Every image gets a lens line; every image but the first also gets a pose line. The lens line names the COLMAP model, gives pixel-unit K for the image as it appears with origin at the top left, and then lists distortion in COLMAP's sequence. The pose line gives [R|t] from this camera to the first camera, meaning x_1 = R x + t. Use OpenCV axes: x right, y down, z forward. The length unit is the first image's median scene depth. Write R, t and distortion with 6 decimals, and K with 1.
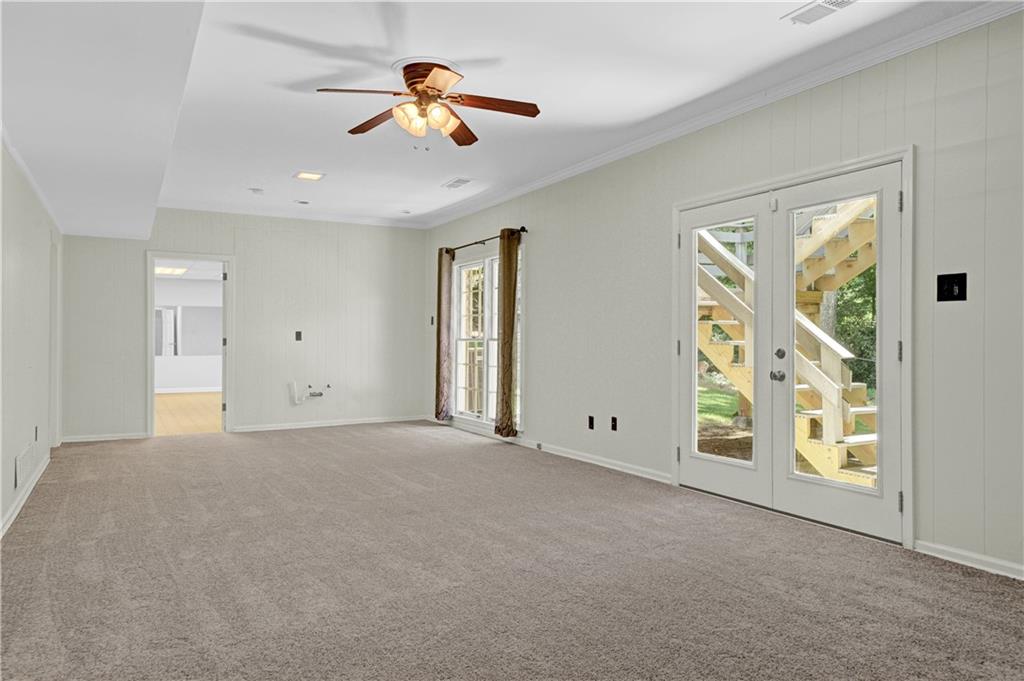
lens RADIAL K [[701.2, 0, 511.1], [0, 701.2, 338.4], [0, 0, 1]] dist [0.008407, 0.002068]
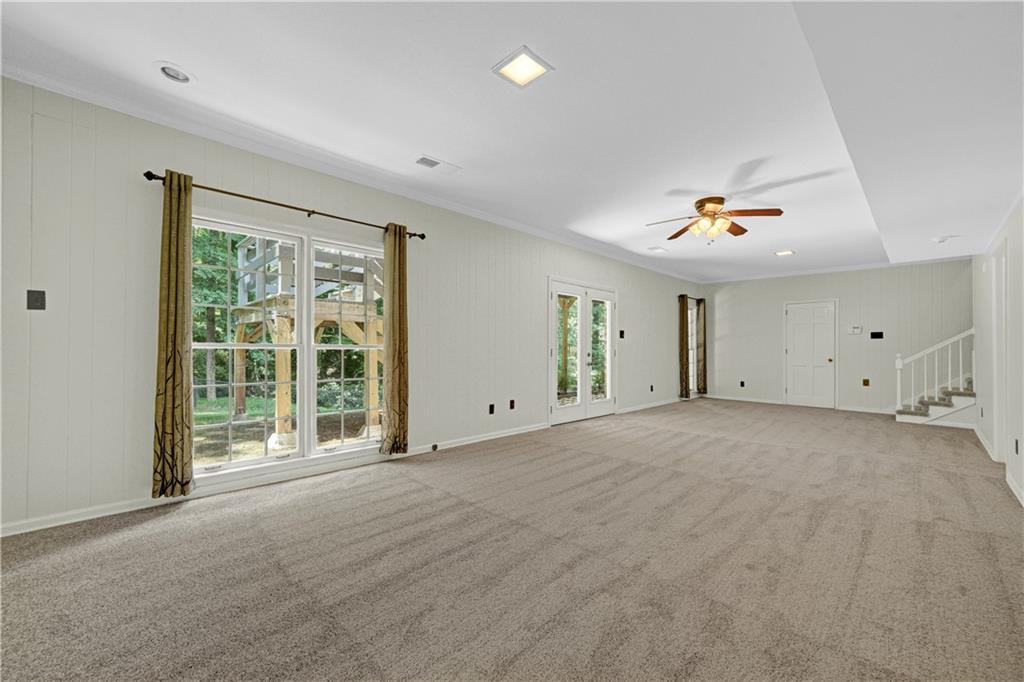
lens RADIAL K [[407.8, 0, 506.7], [0, 407.8, 346.5], [0, 0, 1]] dist [-0.010924, -0.000084]
pose [[-0.273527, 0.007596, 0.961834, -0.788876], [-0.009884, 0.999894, -0.010707, 0.008069], [-0.961814, -0.012435, -0.273423, 1.432992]]
